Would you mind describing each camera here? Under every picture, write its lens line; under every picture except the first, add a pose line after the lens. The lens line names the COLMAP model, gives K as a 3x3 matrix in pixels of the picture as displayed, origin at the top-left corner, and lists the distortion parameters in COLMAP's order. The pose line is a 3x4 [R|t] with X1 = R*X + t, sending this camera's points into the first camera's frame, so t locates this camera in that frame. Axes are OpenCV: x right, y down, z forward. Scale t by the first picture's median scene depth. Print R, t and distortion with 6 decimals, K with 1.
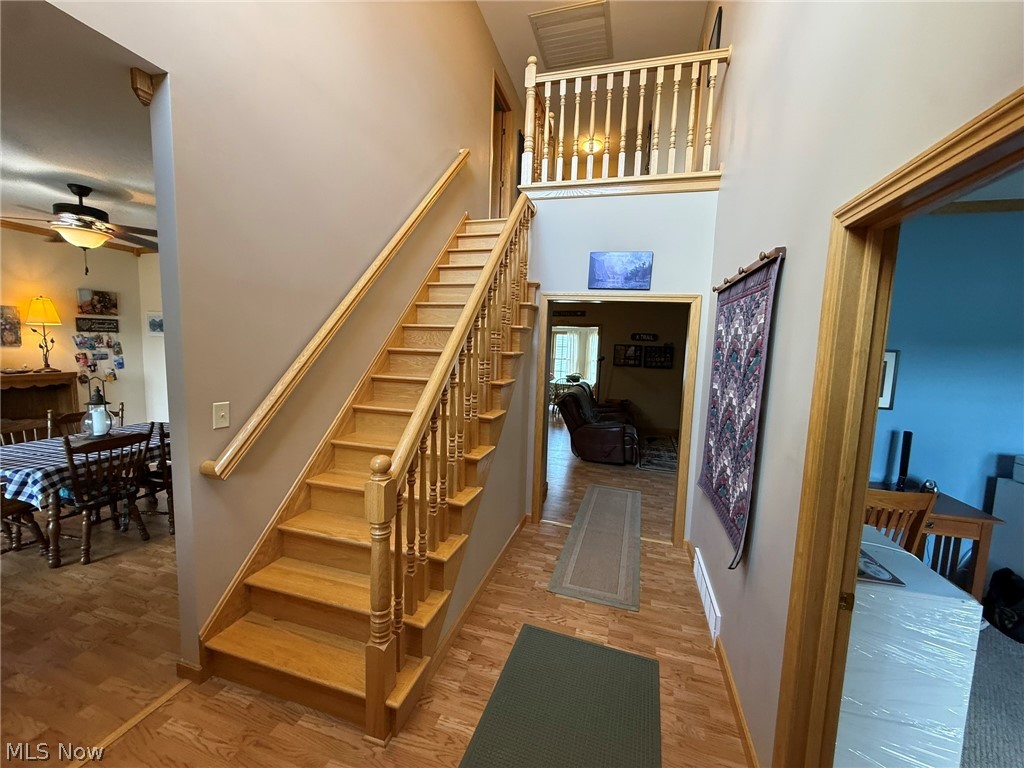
lens RADIAL K [[407.1, 0, 513.3], [0, 407.1, 385.7], [0, 0, 1]] dist [0.000487, -0.000457]
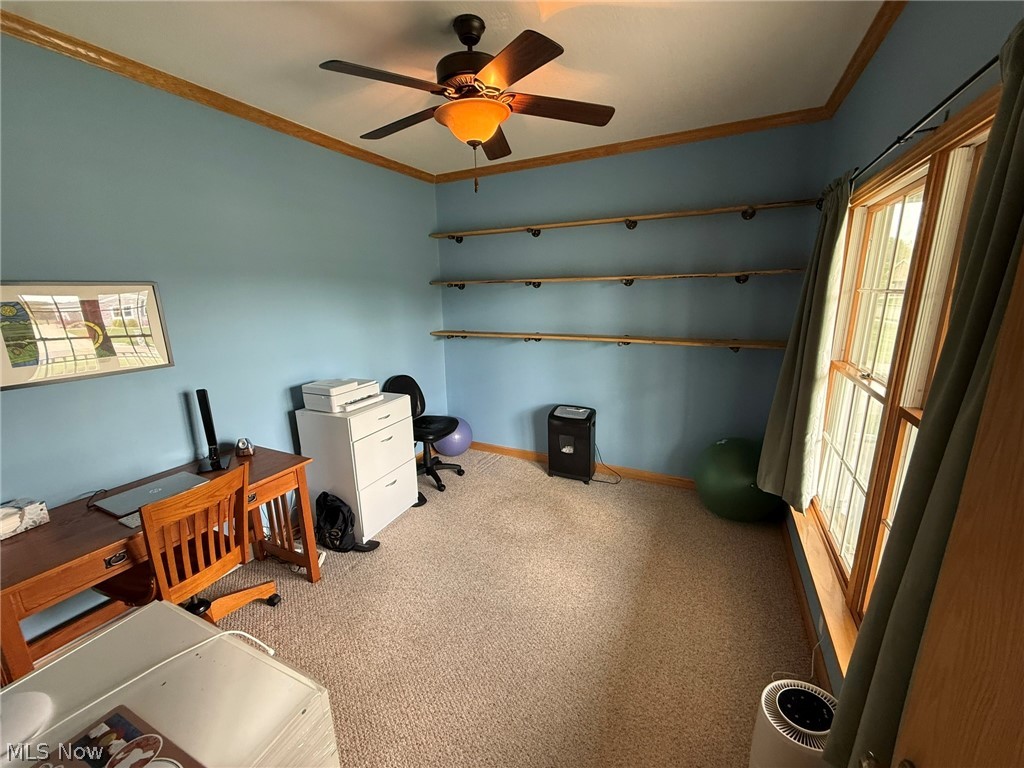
lens RADIAL K [[407.1, 0, 513.5], [0, 407.1, 386.8], [0, 0, 1]] dist [0.000487, -0.000457]
pose [[0.173429, -0.256317, 0.950907, 0.382773], [0.126646, 0.963326, 0.236567, -0.001132], [-0.976669, 0.079401, 0.199531, 0.298875]]
